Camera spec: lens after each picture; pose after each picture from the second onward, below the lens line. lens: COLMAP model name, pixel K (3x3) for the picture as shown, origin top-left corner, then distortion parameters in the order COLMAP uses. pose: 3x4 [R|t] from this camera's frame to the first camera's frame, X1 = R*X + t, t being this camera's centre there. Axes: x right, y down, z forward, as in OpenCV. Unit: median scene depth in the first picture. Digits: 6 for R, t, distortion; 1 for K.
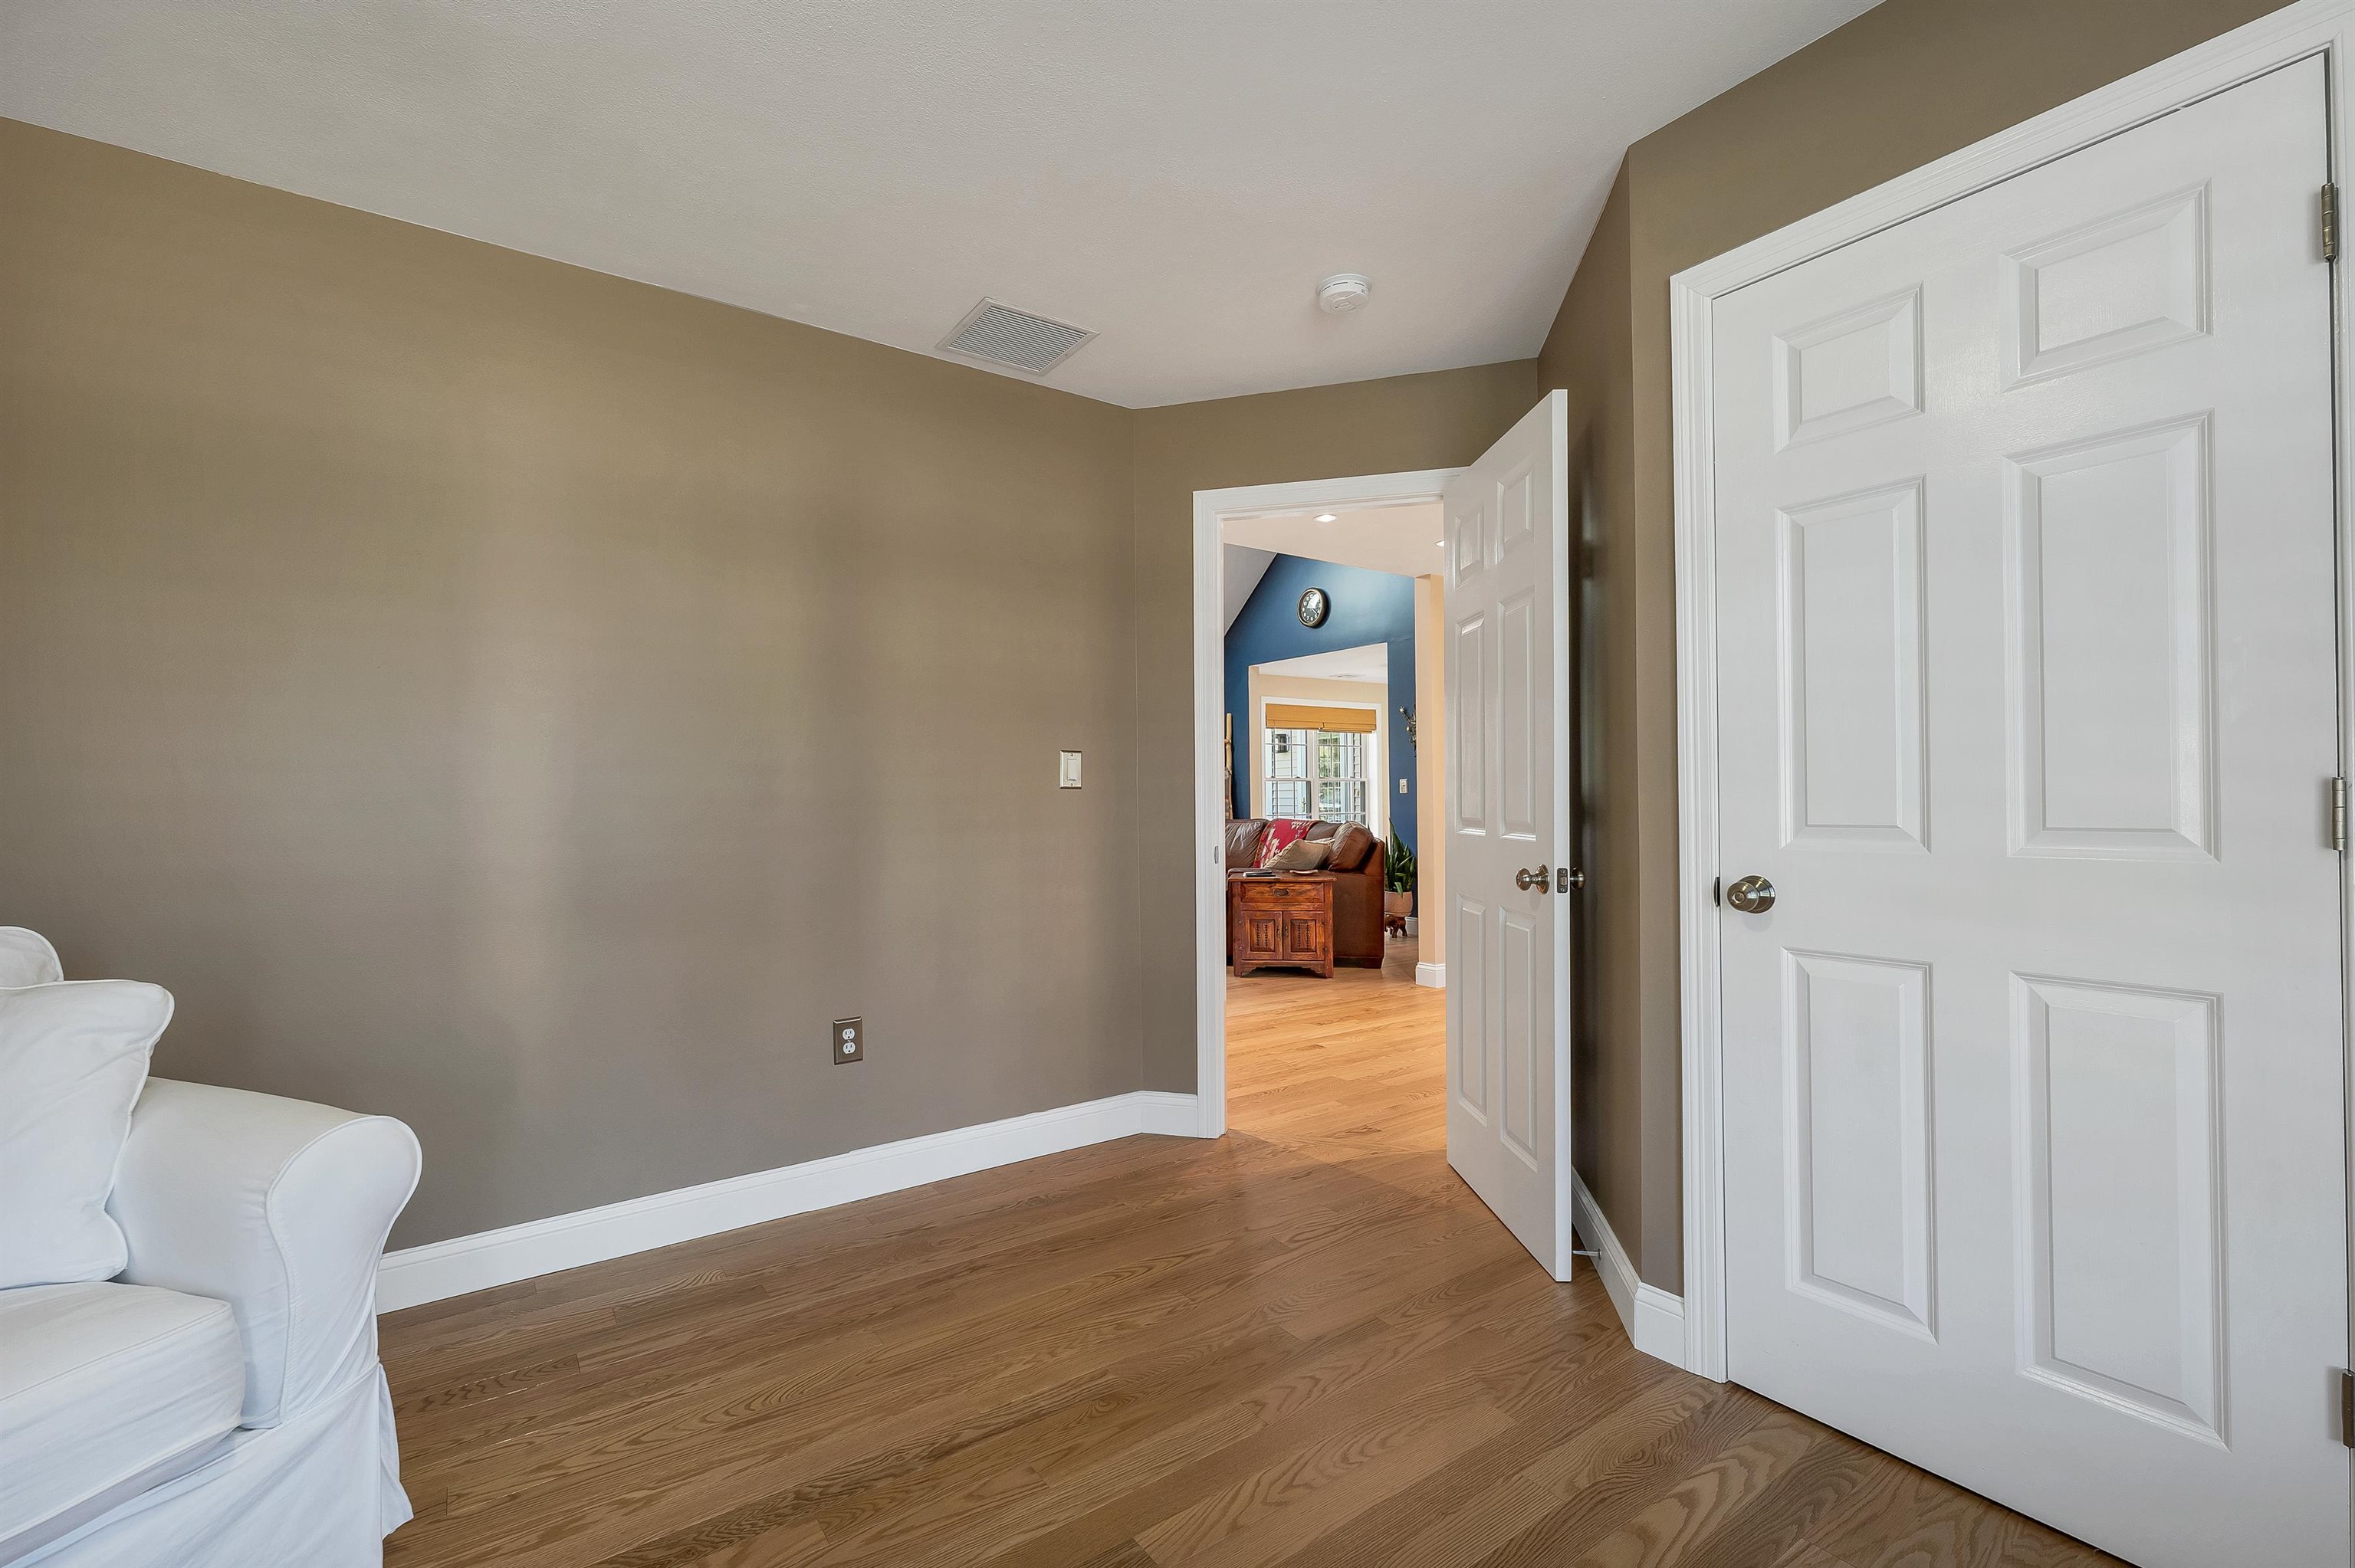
lens RADIAL K [[968.6, 0, 1181.8], [0, 968.6, 790.4], [0, 0, 1]] dist [0.001266, 0.000433]
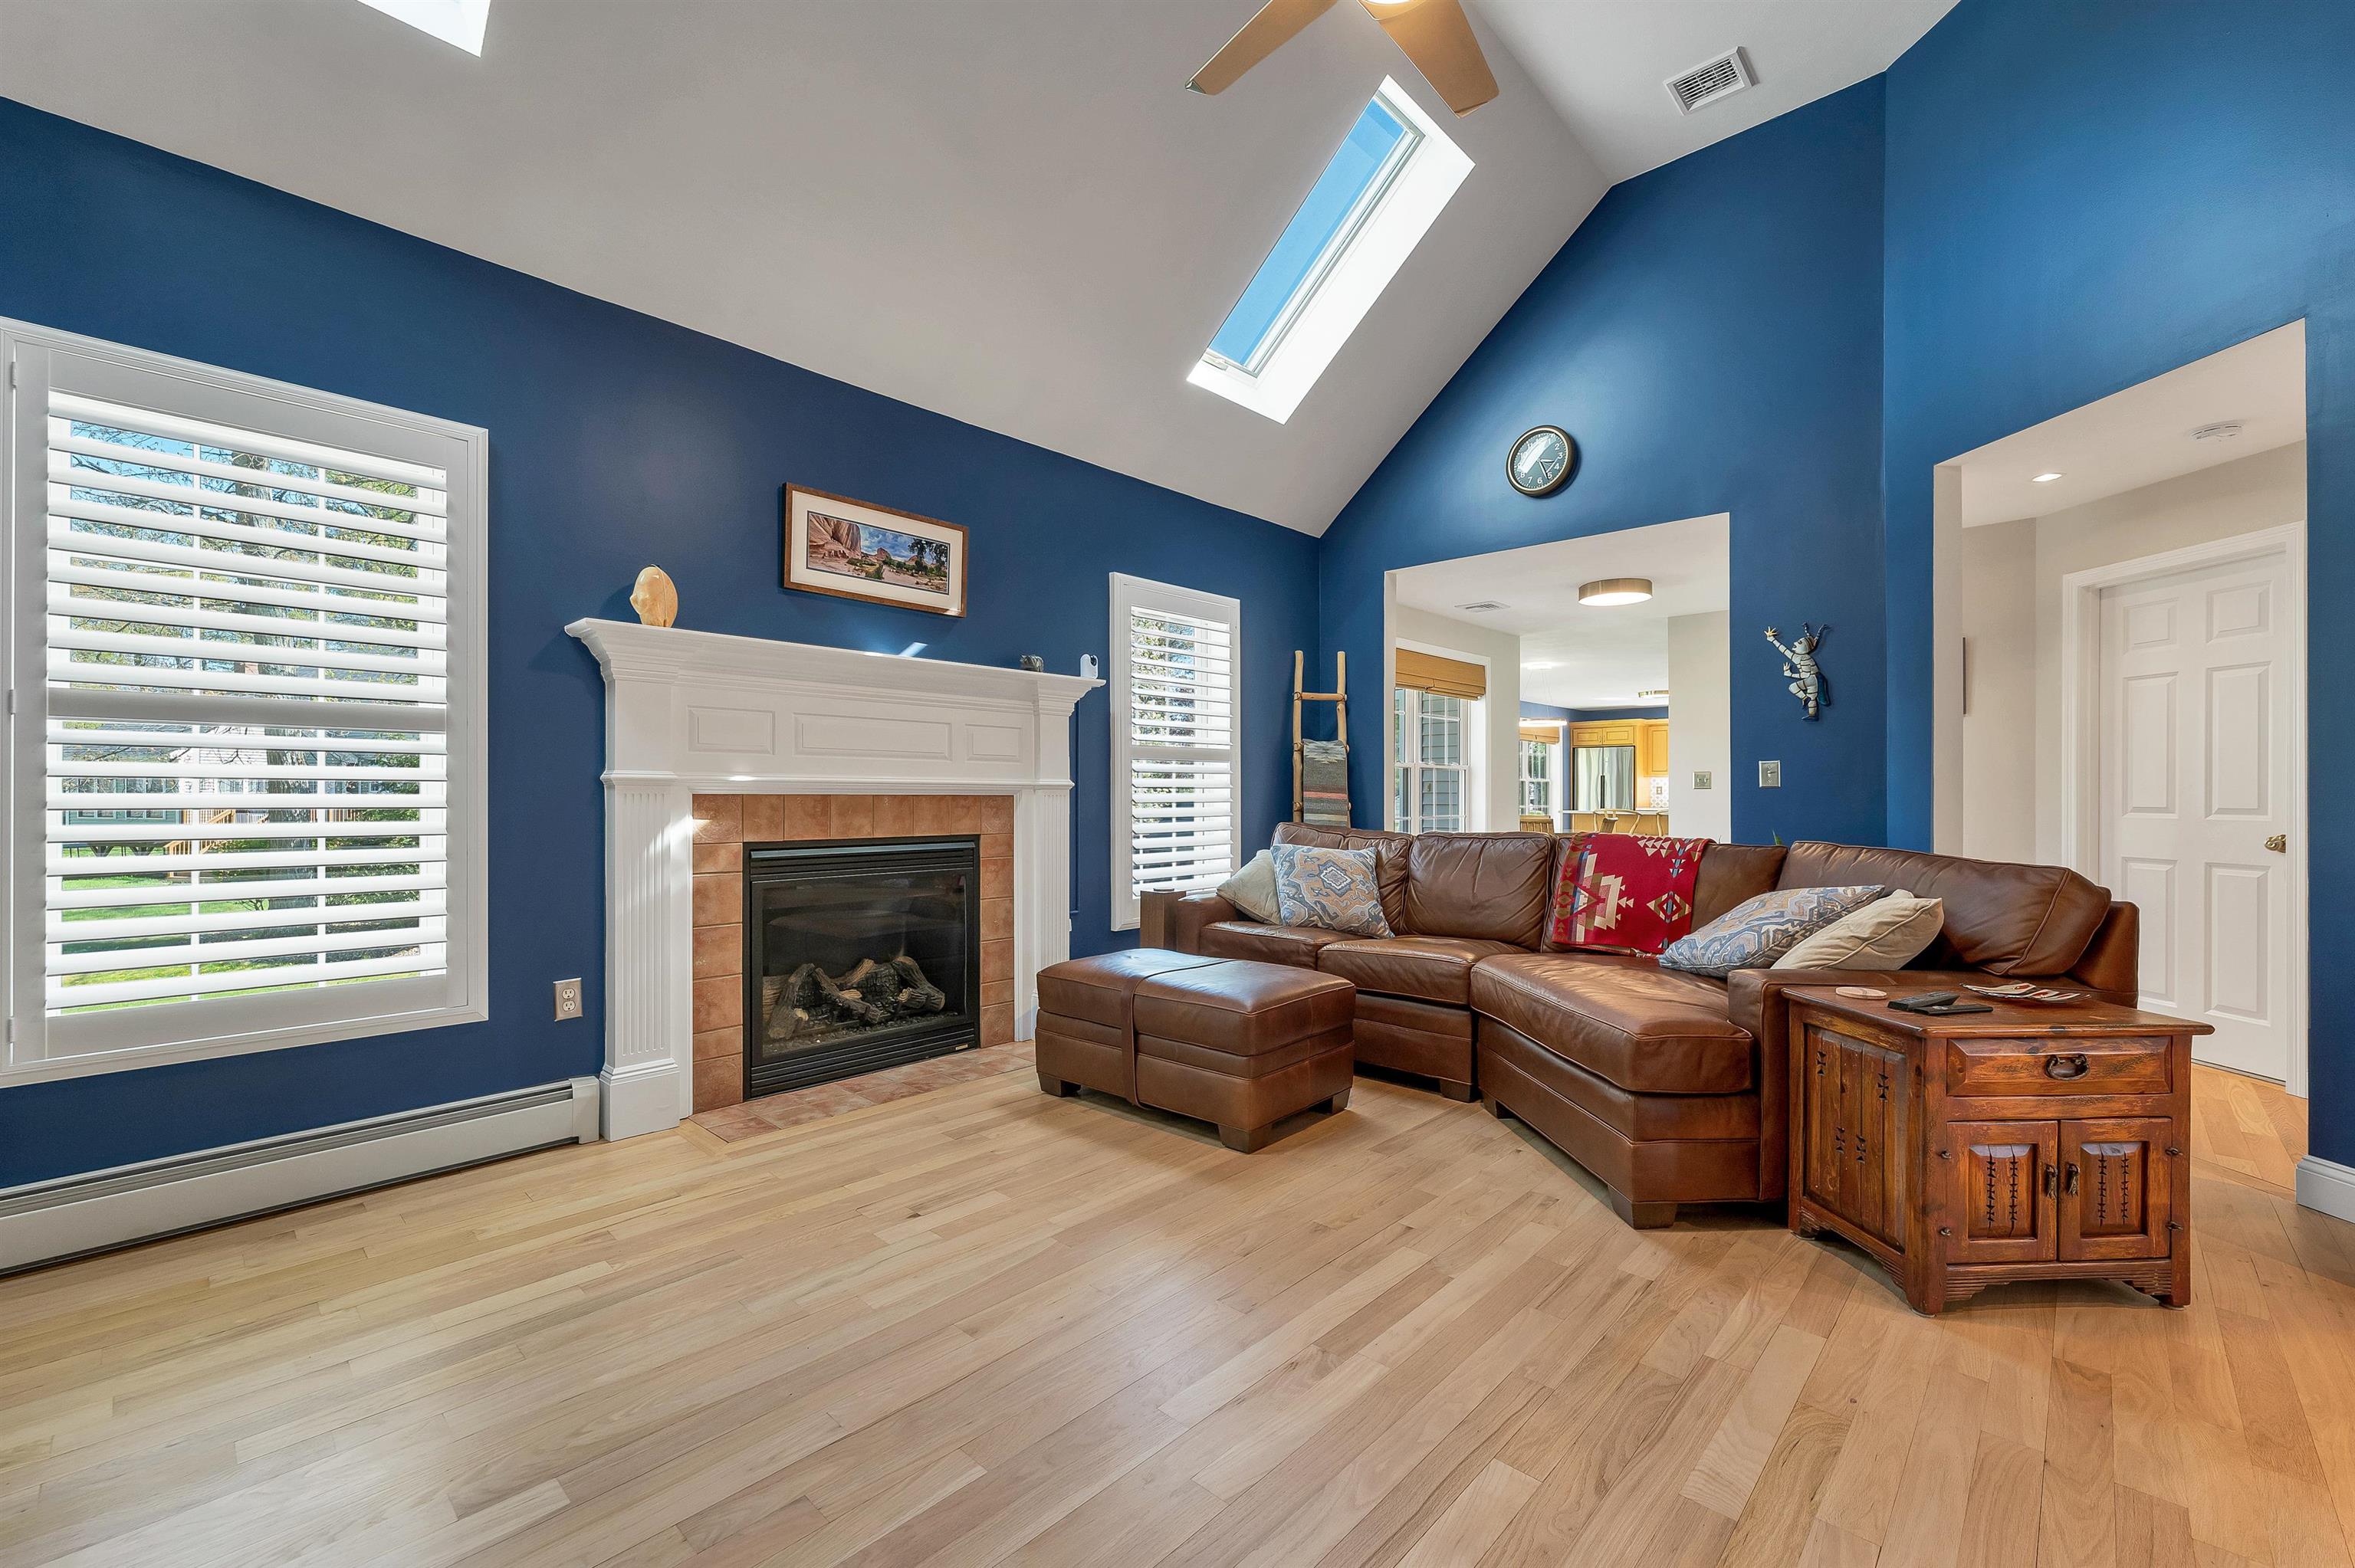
lens RADIAL K [[968.6, 0, 1162.0], [0, 968.6, 795.3], [0, 0, 1]] dist [0.001266, 0.000433]
pose [[0.979821, 0.018063, 0.199057, -0.281502], [-0.019676, 0.999788, 0.006127, 0.013503], [-0.198905, -0.009920, 0.979969, 0.728273]]
